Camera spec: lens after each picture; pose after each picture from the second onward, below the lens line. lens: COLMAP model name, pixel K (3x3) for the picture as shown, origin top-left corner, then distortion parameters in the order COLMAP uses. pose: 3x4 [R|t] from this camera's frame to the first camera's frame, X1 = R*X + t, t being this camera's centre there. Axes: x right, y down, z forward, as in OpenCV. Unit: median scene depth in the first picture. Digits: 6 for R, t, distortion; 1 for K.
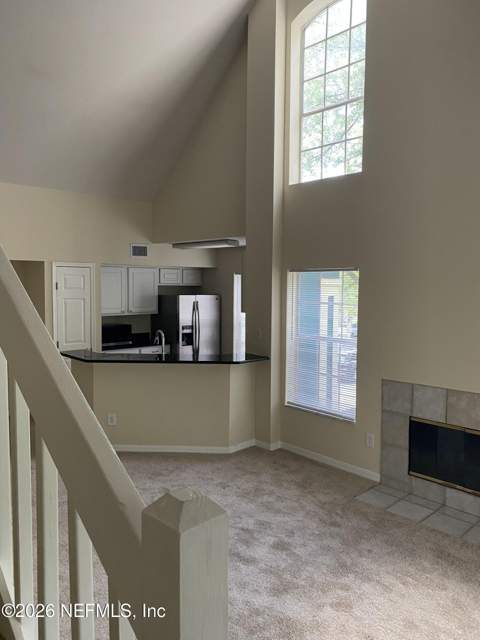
lens RADIAL K [[485.2, 0, 243.5], [0, 485.2, 318.3], [0, 0, 1]] dist [0.023817, -0.009655]
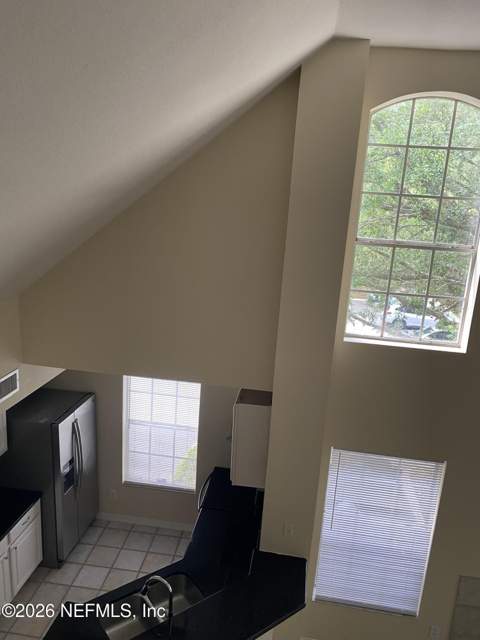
lens RADIAL K [[485.2, 0, 243.5], [0, 485.2, 318.3], [0, 0, 1]] dist [0.023817, -0.009655]
pose [[0.773141, -0.108098, 0.624955, -0.541702], [-0.015996, 0.981731, 0.189599, -0.508505], [-0.634033, -0.156583, 0.757287, 0.636574]]
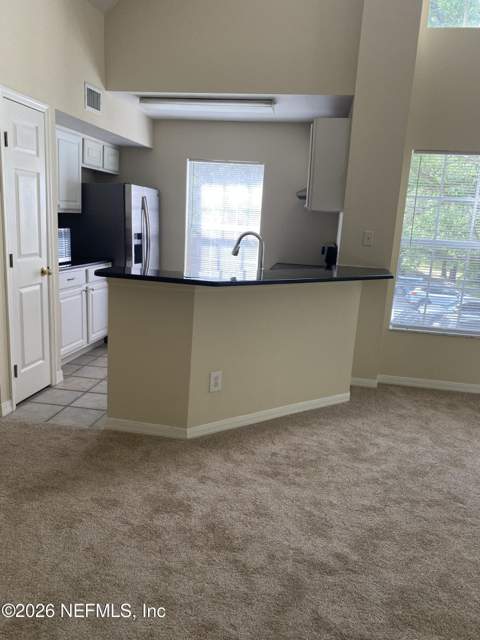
lens RADIAL K [[485.2, 0, 243.5], [0, 485.2, 318.3], [0, 0, 1]] dist [0.023817, -0.009655]
pose [[0.795451, -0.091133, 0.599127, -0.691690], [-0.003760, 0.987867, 0.155257, 0.045994], [-0.606007, -0.125752, 0.785457, 0.621568]]
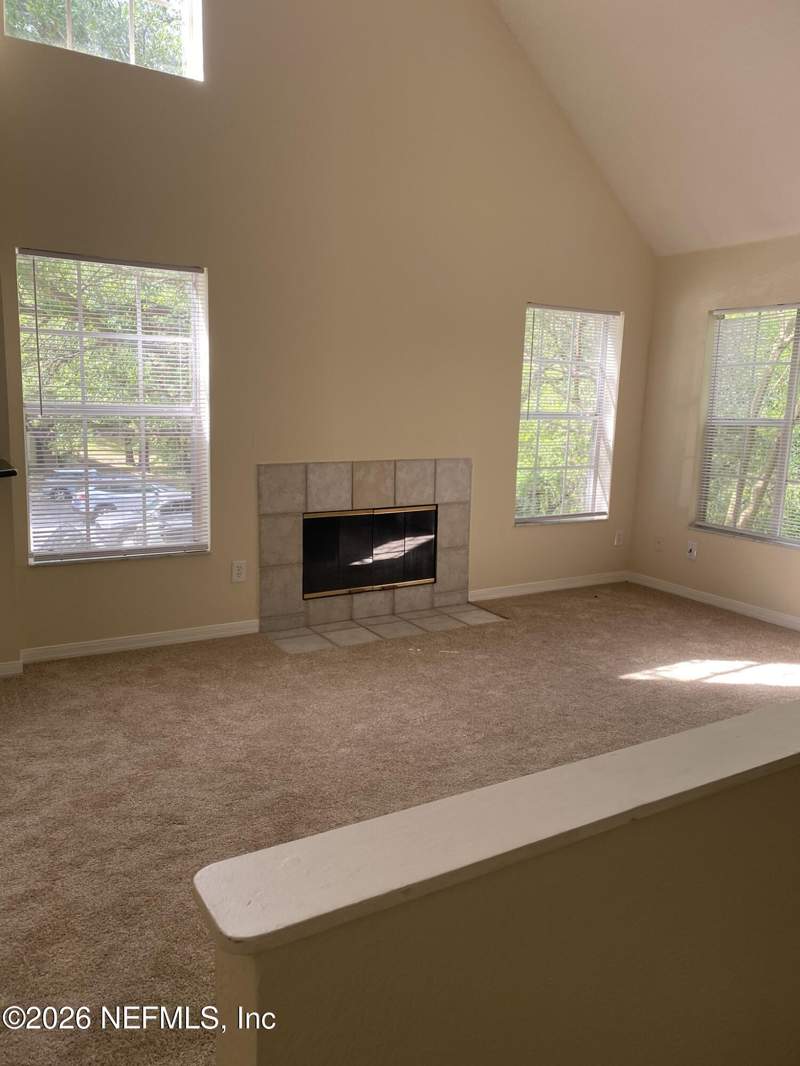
lens RADIAL K [[808.1, 0, 405.8], [0, 808.1, 530.2], [0, 0, 1]] dist [0.023817, -0.009655]
pose [[0.206583, -0.168263, 0.963852, -0.663838], [0.043259, 0.985709, 0.162807, 0.048339], [-0.977472, 0.008062, 0.210909, 0.601826]]
